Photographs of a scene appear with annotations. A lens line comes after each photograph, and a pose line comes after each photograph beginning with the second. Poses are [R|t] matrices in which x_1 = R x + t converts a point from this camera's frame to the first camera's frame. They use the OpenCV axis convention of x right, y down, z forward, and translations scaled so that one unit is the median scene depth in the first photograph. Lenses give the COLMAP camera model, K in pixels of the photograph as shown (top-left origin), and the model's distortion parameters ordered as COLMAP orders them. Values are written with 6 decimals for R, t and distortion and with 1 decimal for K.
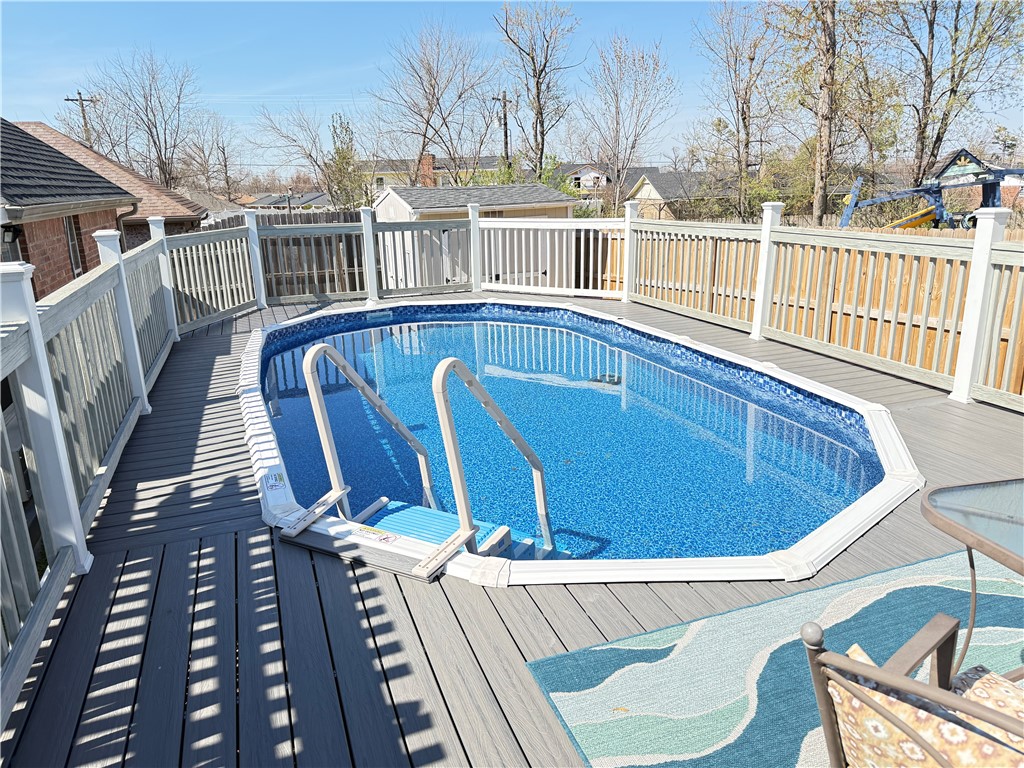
lens RADIAL K [[728.1, 0, 513.3], [0, 728.1, 386.0], [0, 0, 1]] dist [0.066132, -0.051765]
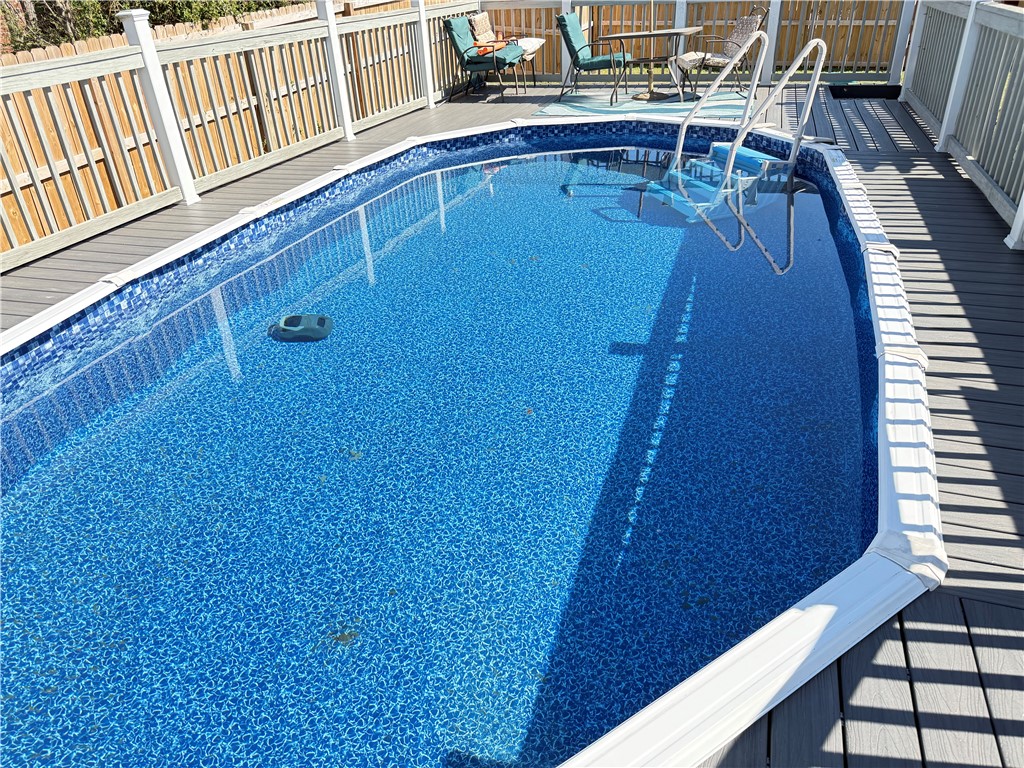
lens RADIAL K [[728.1, 0, 512.9], [0, 728.1, 386.2], [0, 0, 1]] dist [0.066132, -0.051765]
pose [[-0.789828, -0.243936, 0.562731, -0.441998], [0.228735, 0.734158, 0.639290, -0.359987], [-0.569080, 0.633646, -0.524062, 1.410618]]
